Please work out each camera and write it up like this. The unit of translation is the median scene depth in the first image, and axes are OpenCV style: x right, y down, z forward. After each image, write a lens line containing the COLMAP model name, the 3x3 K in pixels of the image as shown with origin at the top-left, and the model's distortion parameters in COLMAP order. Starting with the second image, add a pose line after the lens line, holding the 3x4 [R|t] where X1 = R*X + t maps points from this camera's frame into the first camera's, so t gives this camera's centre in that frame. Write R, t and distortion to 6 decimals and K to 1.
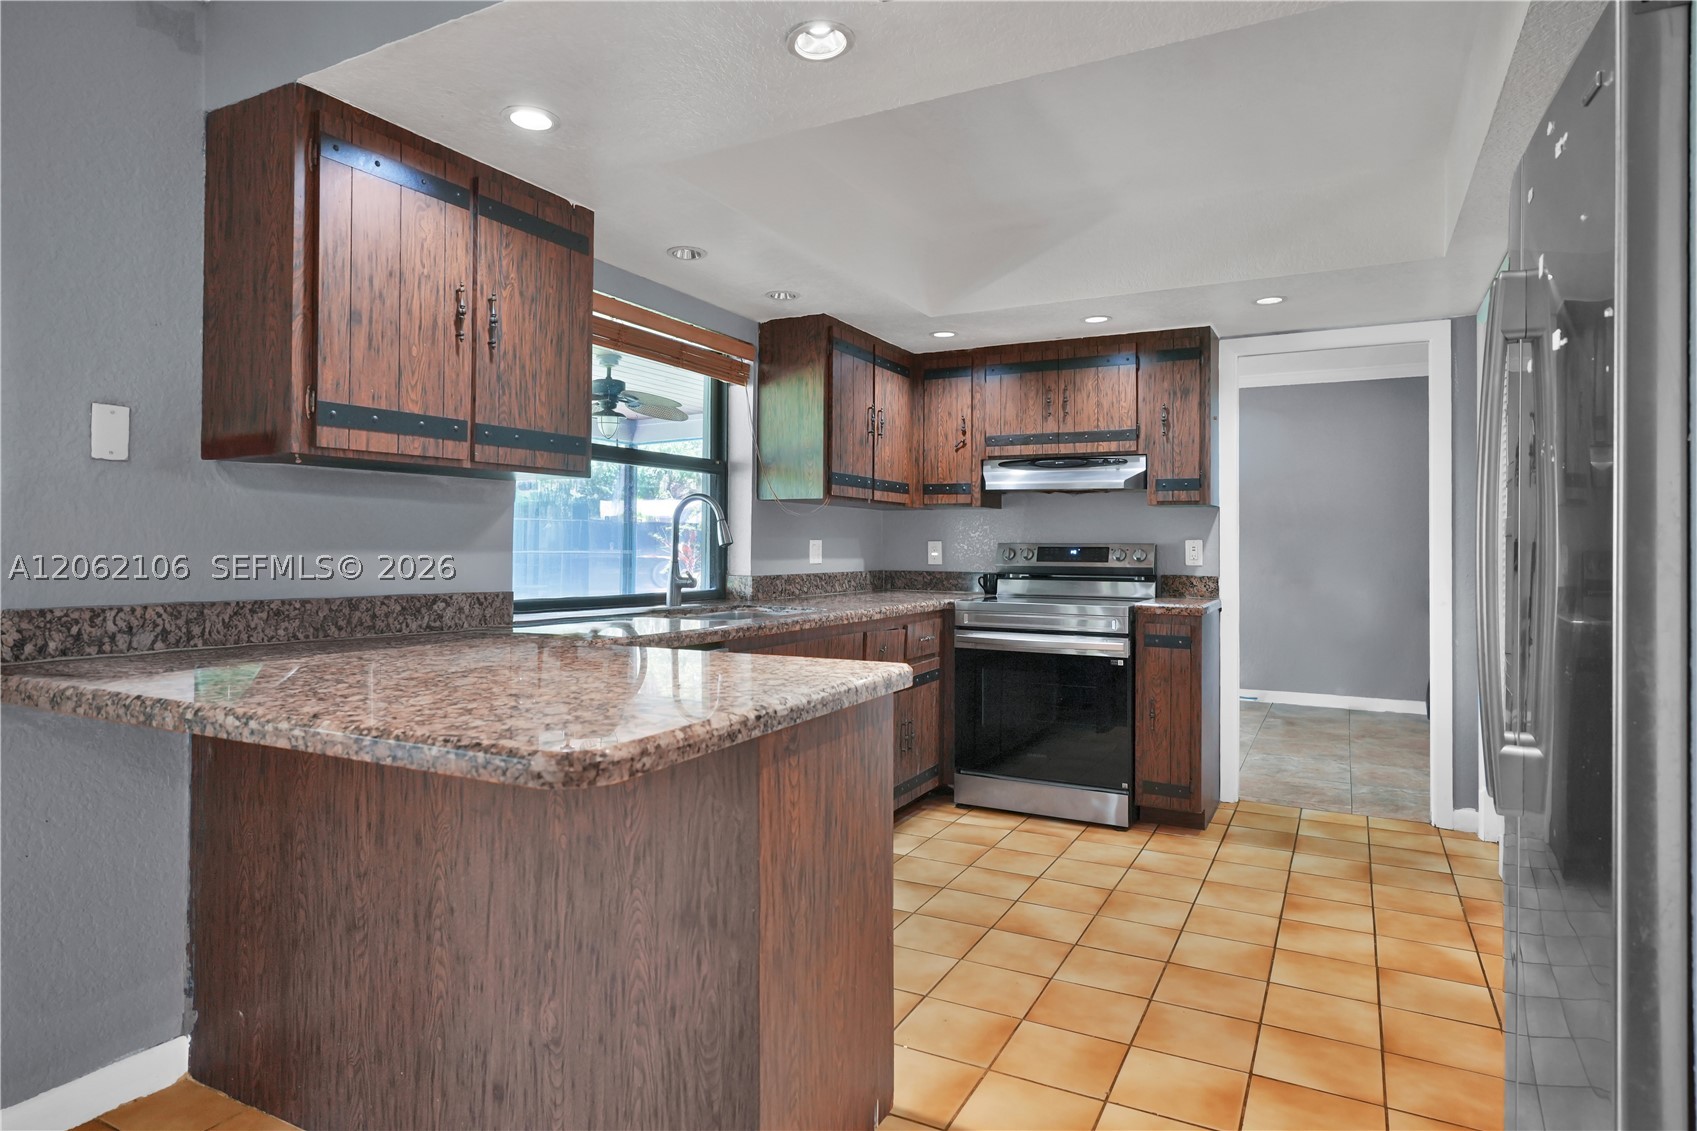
lens RADIAL K [[954.4, 0, 820.7], [0, 954.4, 526.1], [0, 0, 1]] dist [-0.005148, 0.001596]
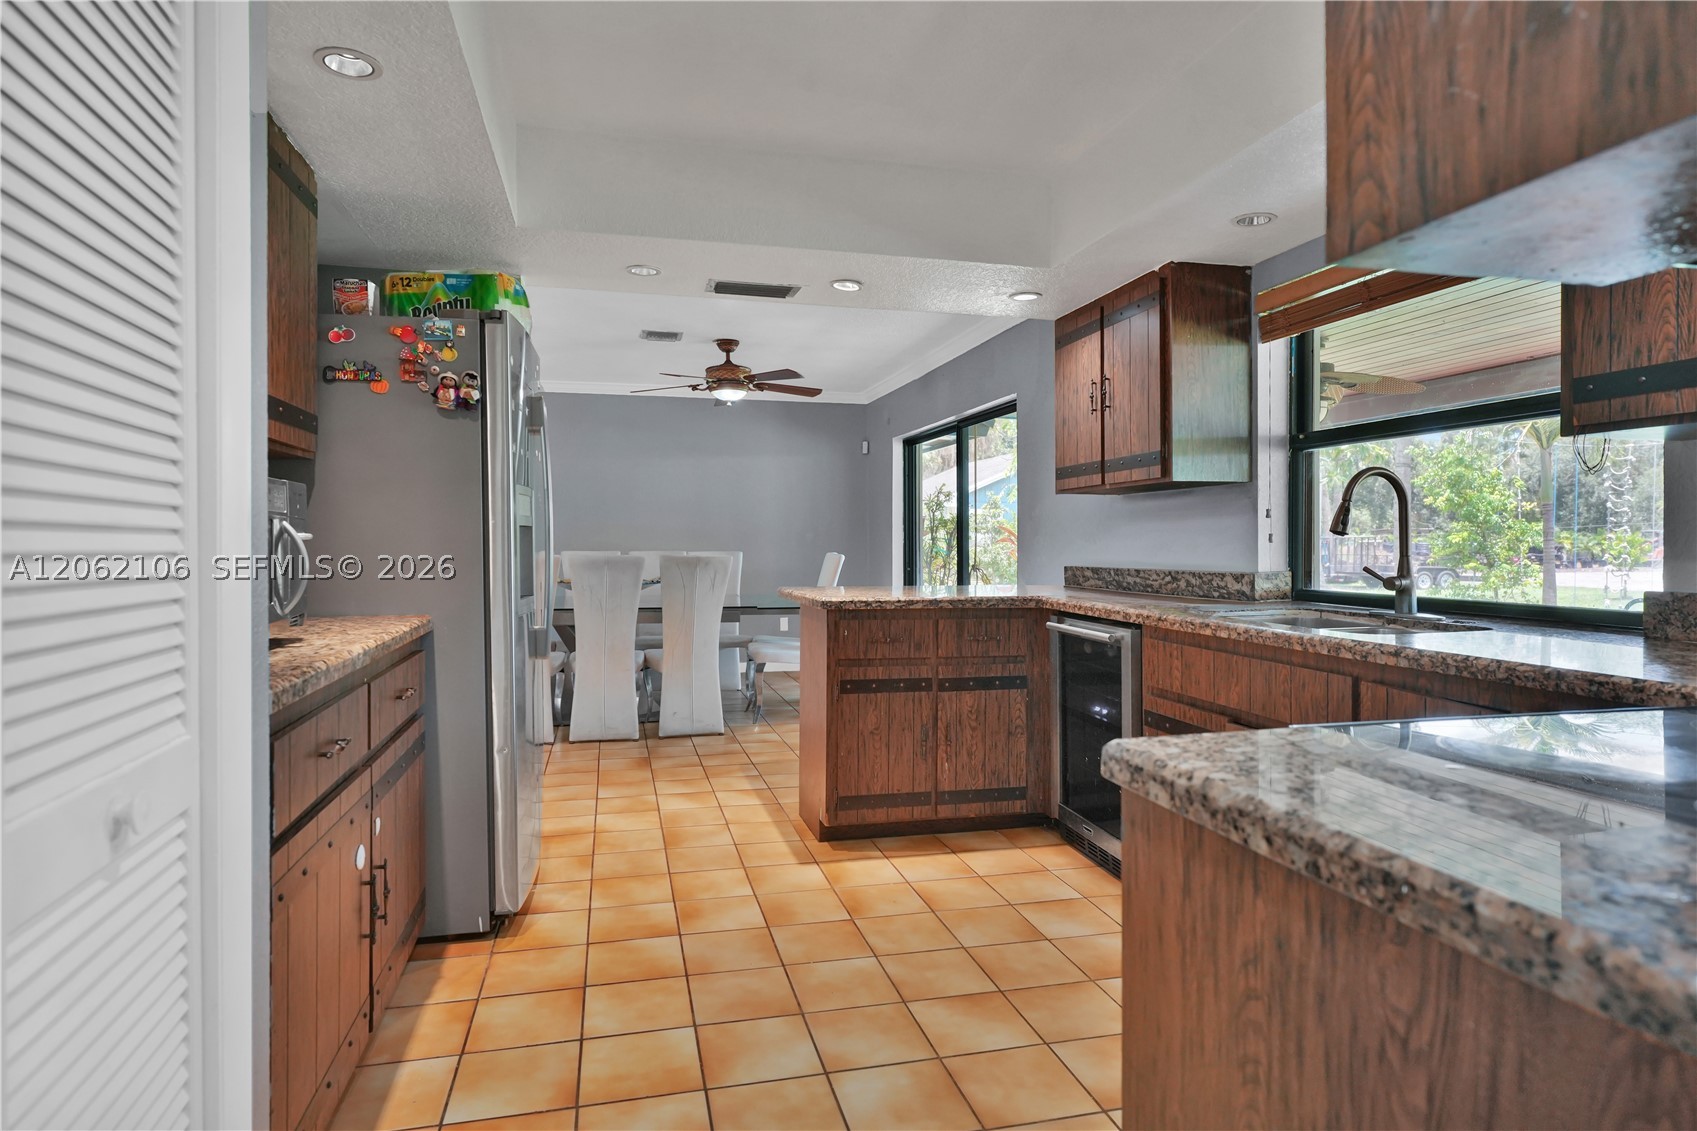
lens RADIAL K [[961.2, 0, 848.5], [0, 961.2, 565.5], [0, 0, 1]] dist [-0.005000, -0.001495]
pose [[-0.734643, 0.008239, -0.678404, 0.916130], [0.007010, 0.999965, 0.004553, 0.050288], [0.678418, -0.001411, -0.734675, 1.662404]]
